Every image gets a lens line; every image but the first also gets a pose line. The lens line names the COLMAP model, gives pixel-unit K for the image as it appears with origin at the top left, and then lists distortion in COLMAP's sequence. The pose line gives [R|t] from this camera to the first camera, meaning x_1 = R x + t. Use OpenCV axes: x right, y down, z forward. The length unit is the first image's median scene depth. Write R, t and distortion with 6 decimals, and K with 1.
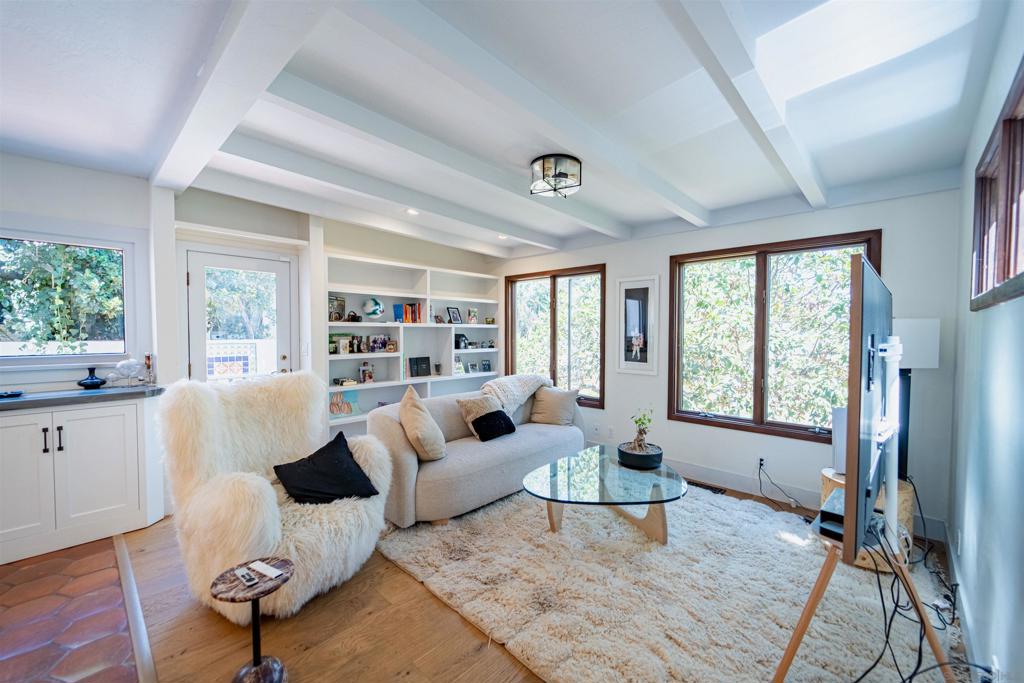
lens RADIAL K [[409.3, 0, 511.1], [0, 409.3, 341.1], [0, 0, 1]] dist [0.006776, -0.002944]
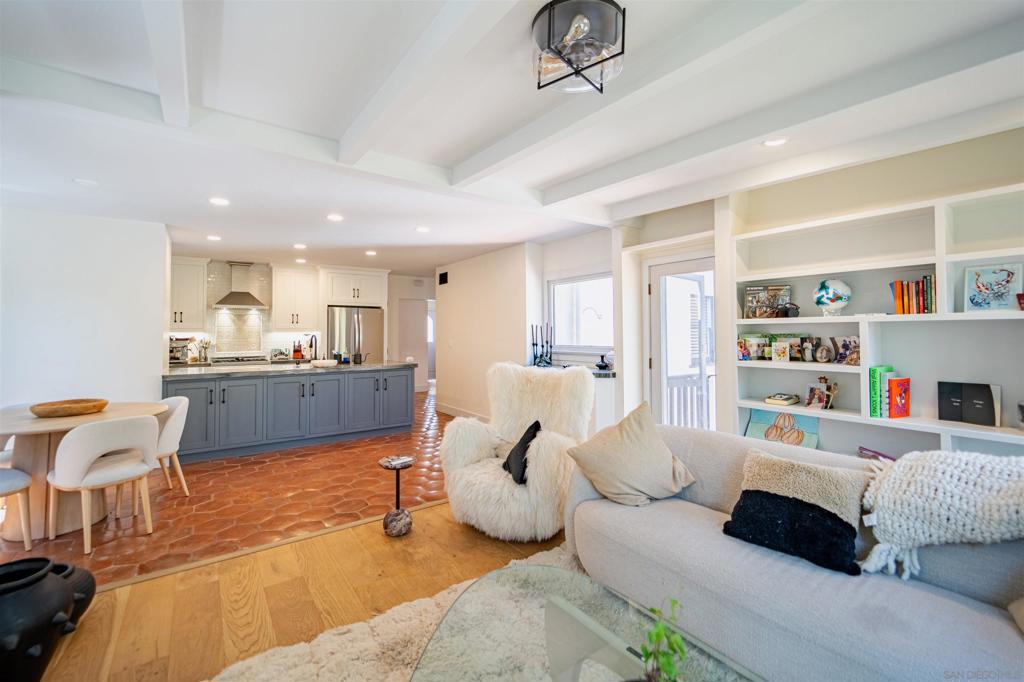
lens RADIAL K [[427.3, 0, 501.4], [0, 427.3, 324.4], [0, 0, 1]] dist [-0.010587, -0.000317]
pose [[-0.203175, -0.020411, -0.978930, 0.433755], [-0.019670, 0.999666, -0.016761, -0.012473], [0.978945, 0.015850, -0.203508, 0.646589]]
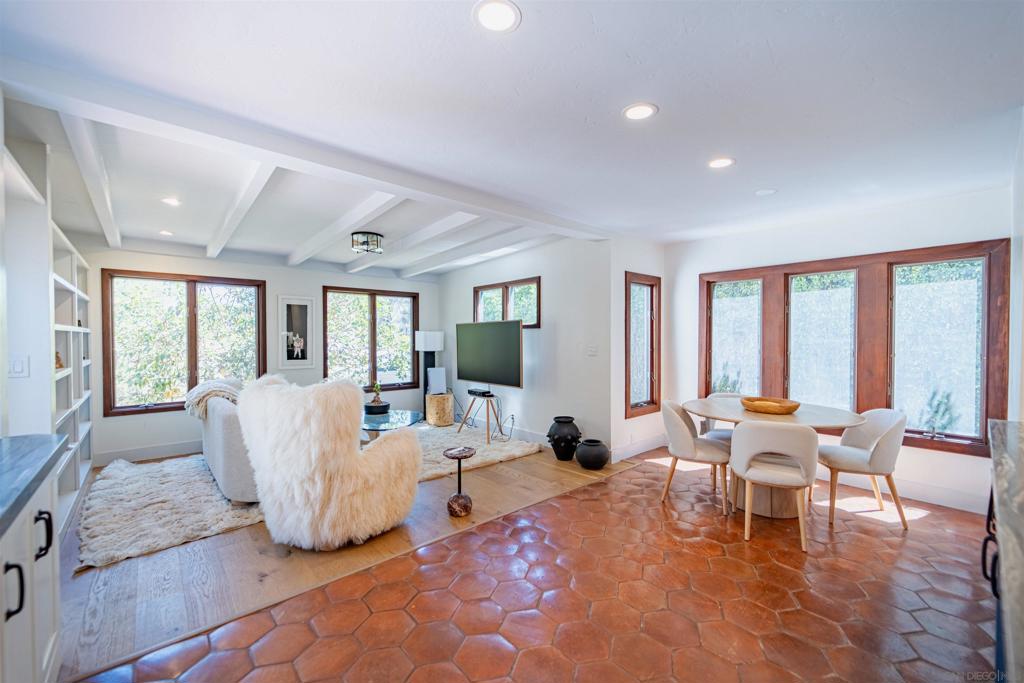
lens RADIAL K [[409.3, 0, 511.1], [0, 409.3, 342.9], [0, 0, 1]] dist [0.006776, -0.002944]
pose [[0.095411, -0.016951, 0.995294, -0.938616], [0.025981, 0.999557, 0.014533, -0.005929], [-0.995099, 0.024472, 0.095809, 0.178650]]
